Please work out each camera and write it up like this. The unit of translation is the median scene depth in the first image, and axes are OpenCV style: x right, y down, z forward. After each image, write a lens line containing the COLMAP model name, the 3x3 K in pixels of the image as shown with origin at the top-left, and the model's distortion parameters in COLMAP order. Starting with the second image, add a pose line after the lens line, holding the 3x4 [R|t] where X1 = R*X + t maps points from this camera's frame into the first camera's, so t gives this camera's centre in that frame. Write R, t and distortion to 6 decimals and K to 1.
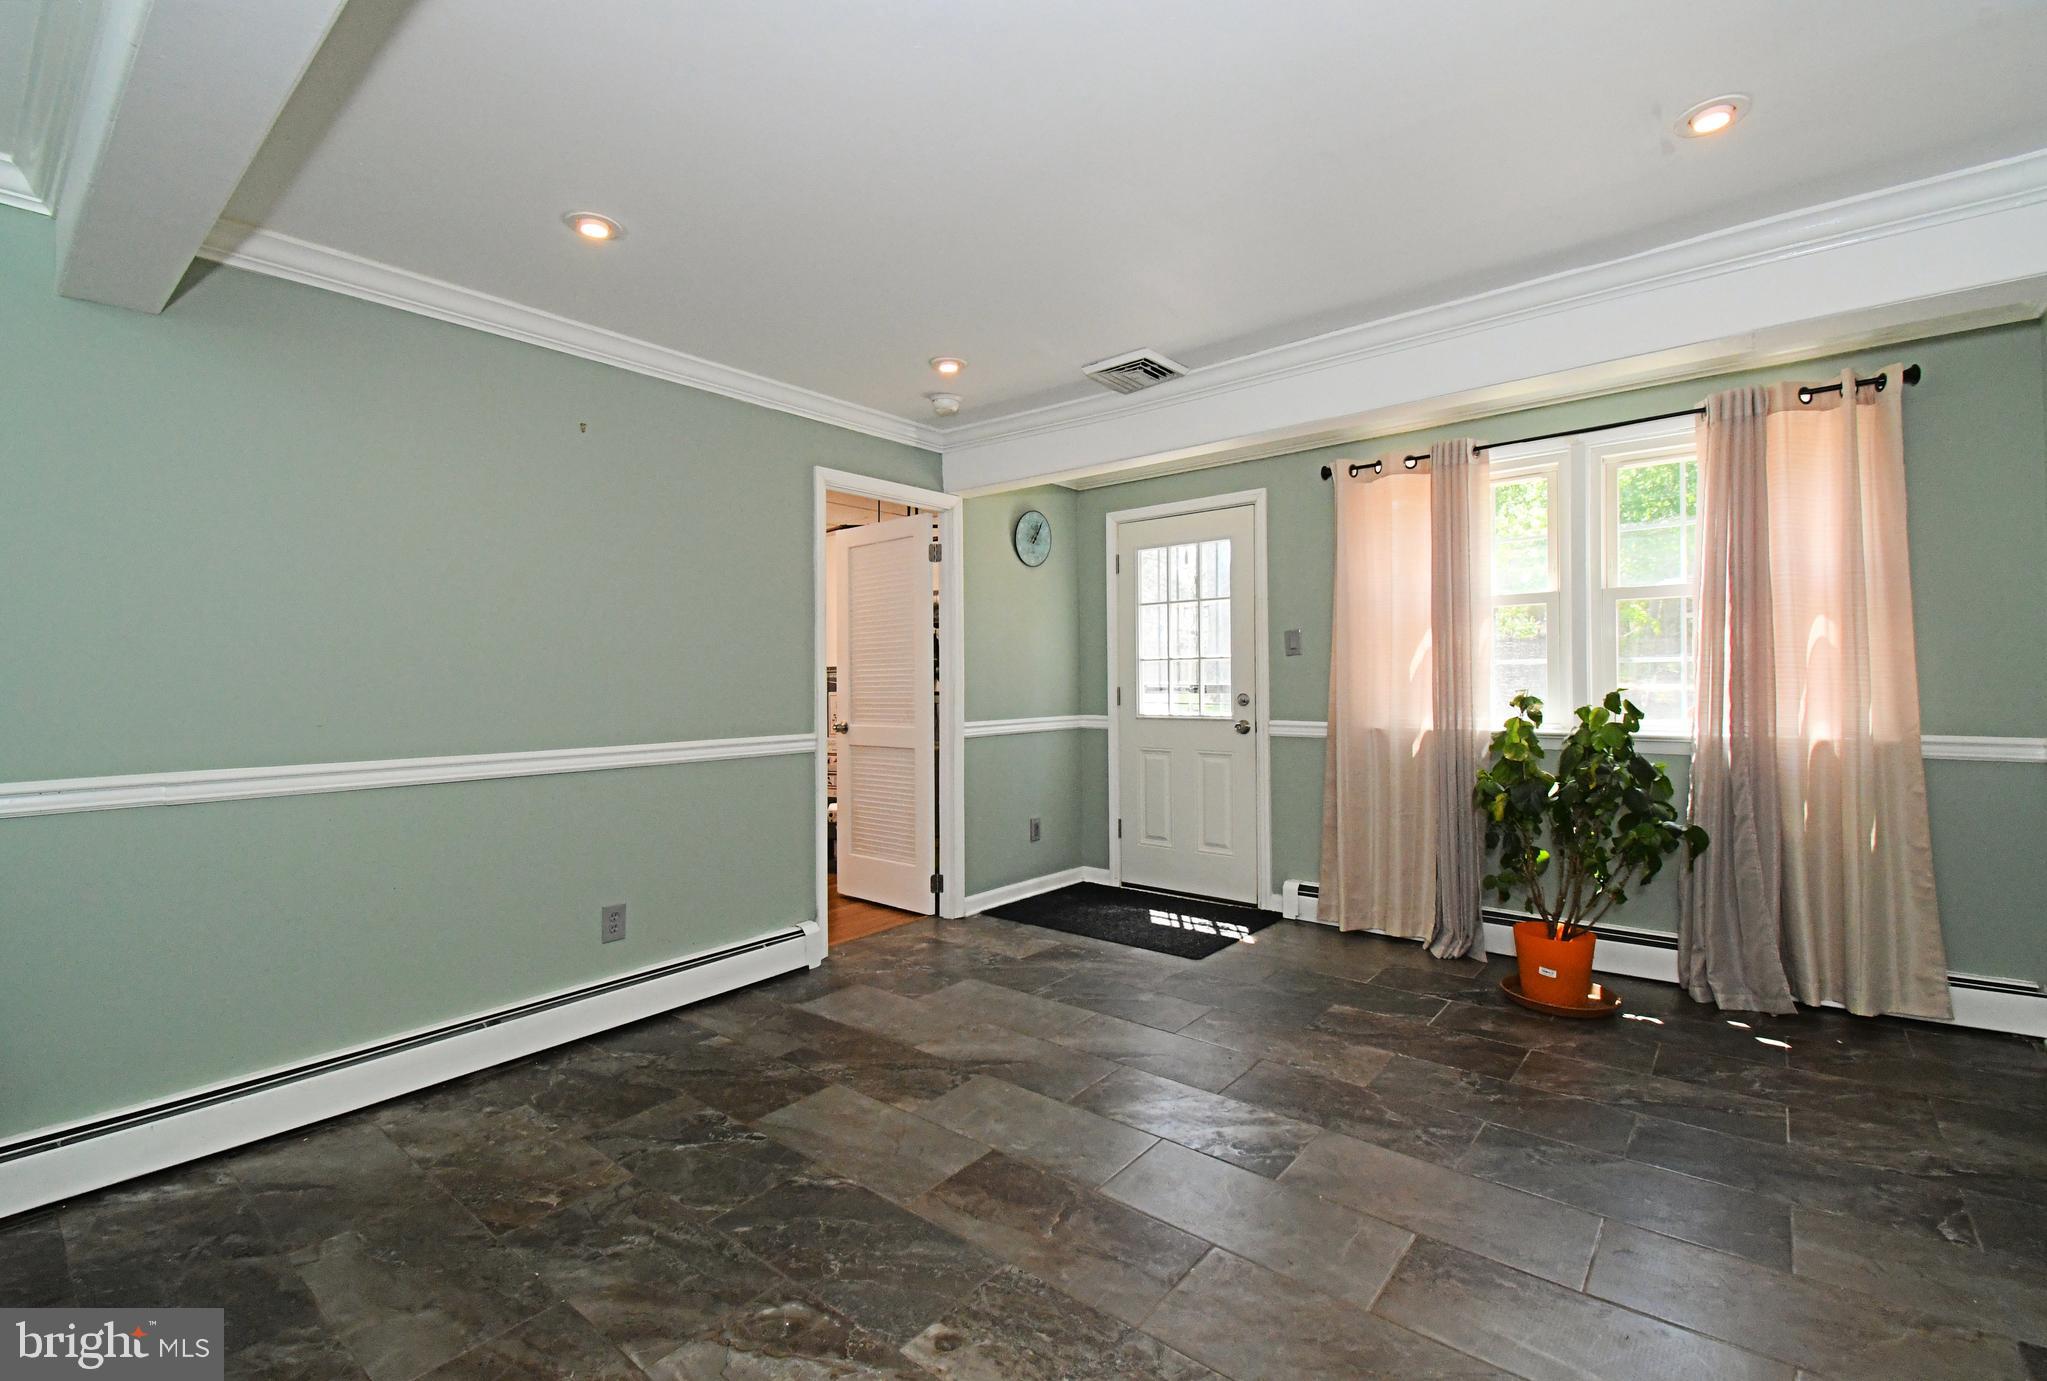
lens RADIAL K [[890.6, 0, 1012.2], [0, 890.6, 698.3], [0, 0, 1]] dist [0.041477, -0.024823]
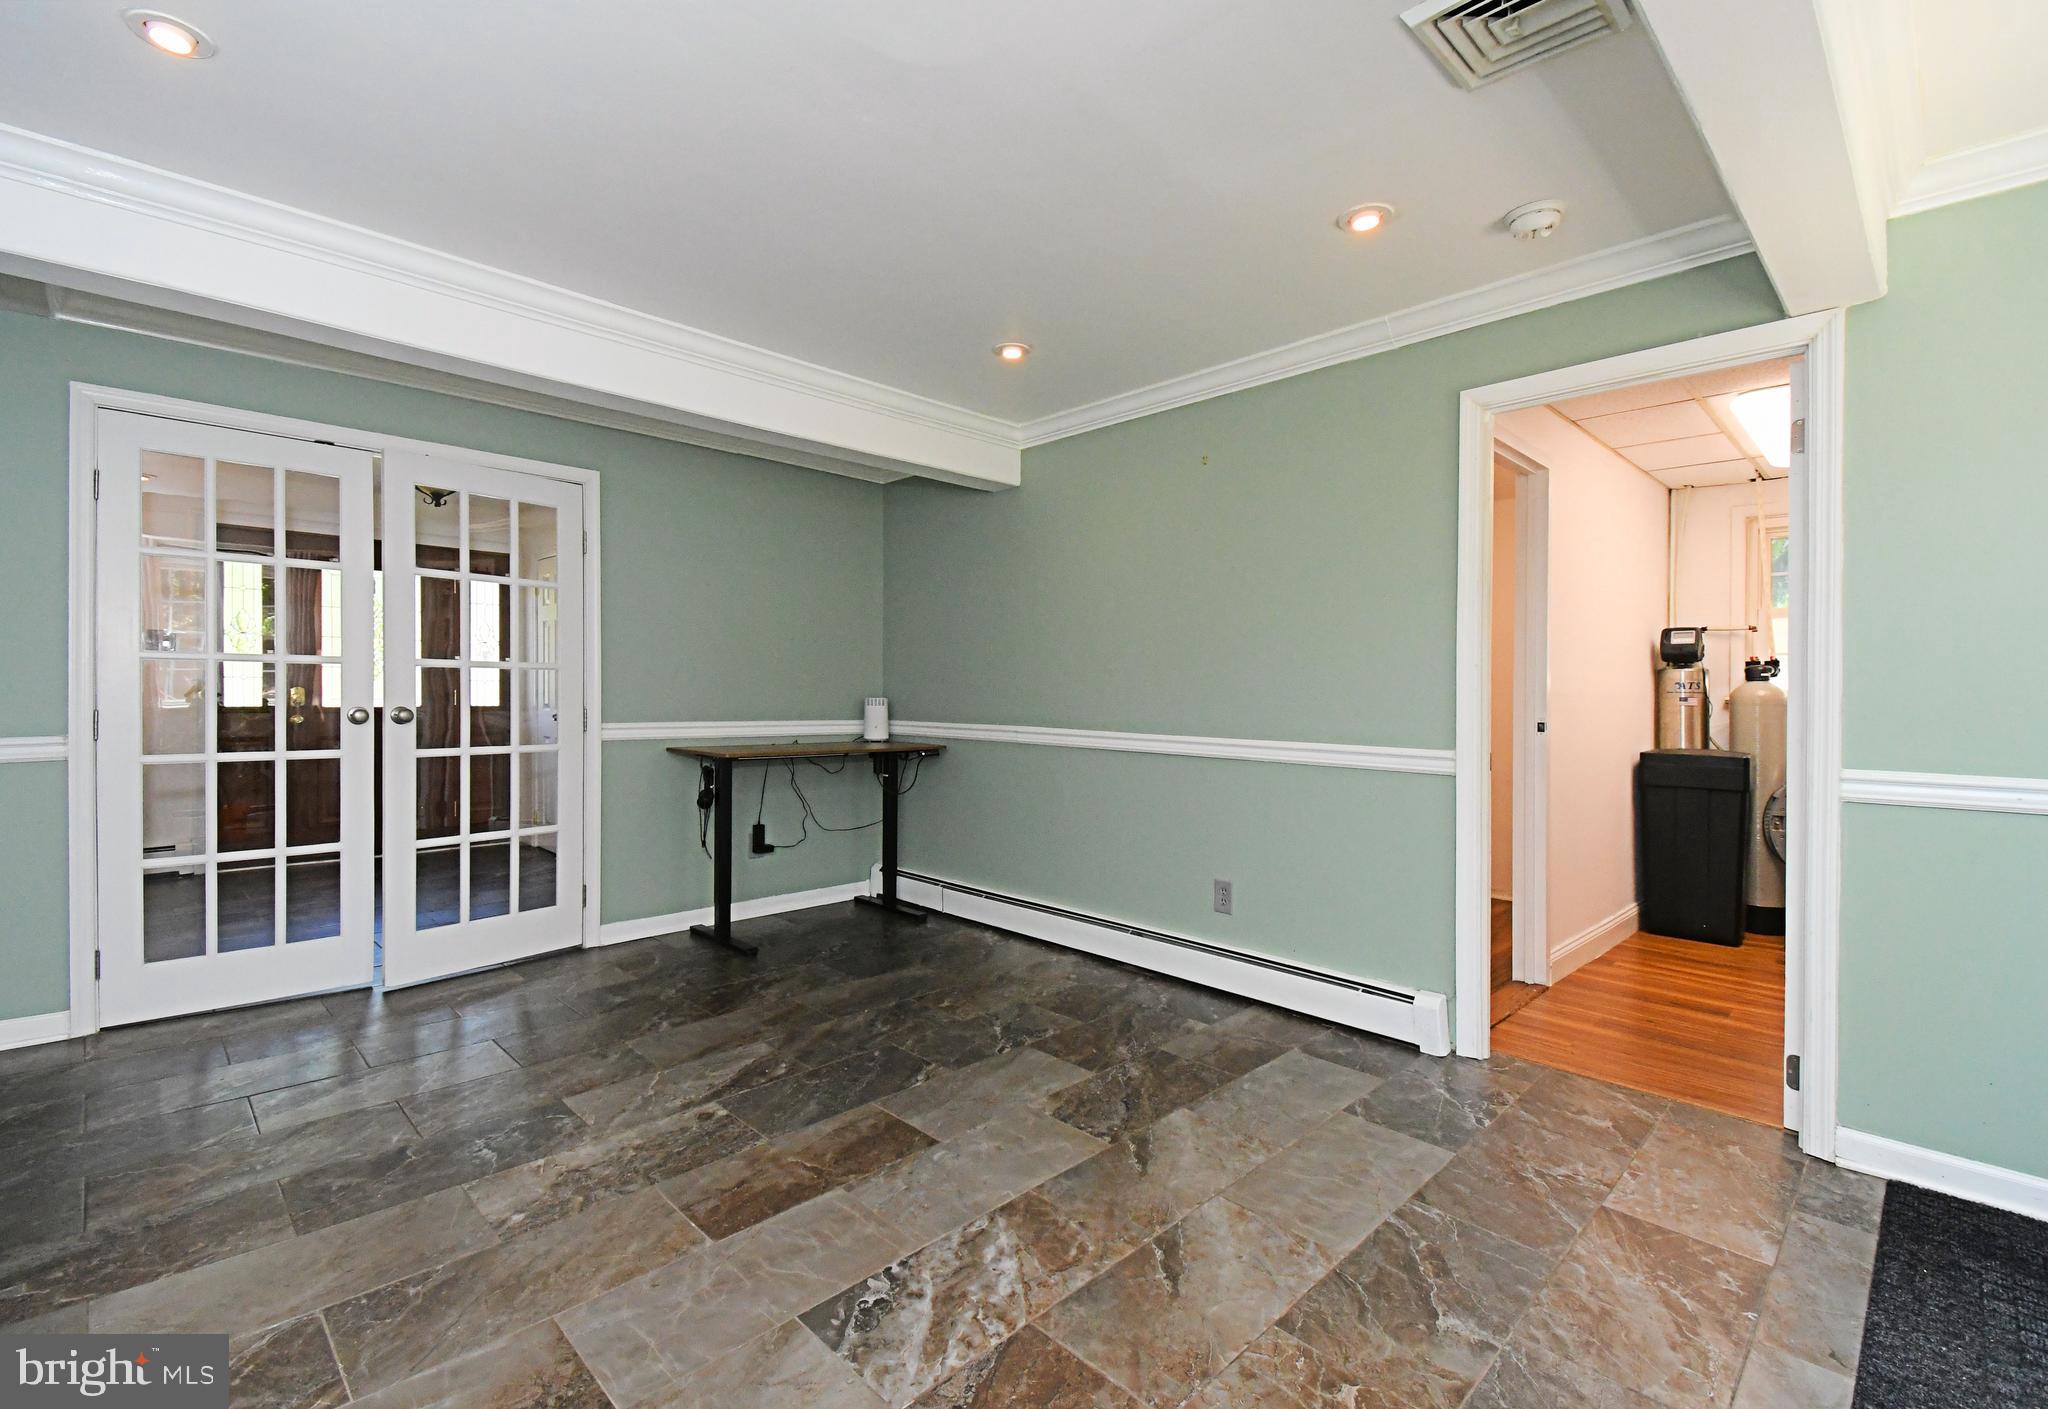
lens RADIAL K [[920.7, 0, 1018.3], [0, 920.7, 692.4], [0, 0, 1]] dist [0.057209, -0.034091]
pose [[-0.103021, 0.011618, -0.994611, 0.937710], [-0.029708, 0.999450, 0.014752, -0.018182], [0.994235, 0.031067, -0.102619, 1.101327]]
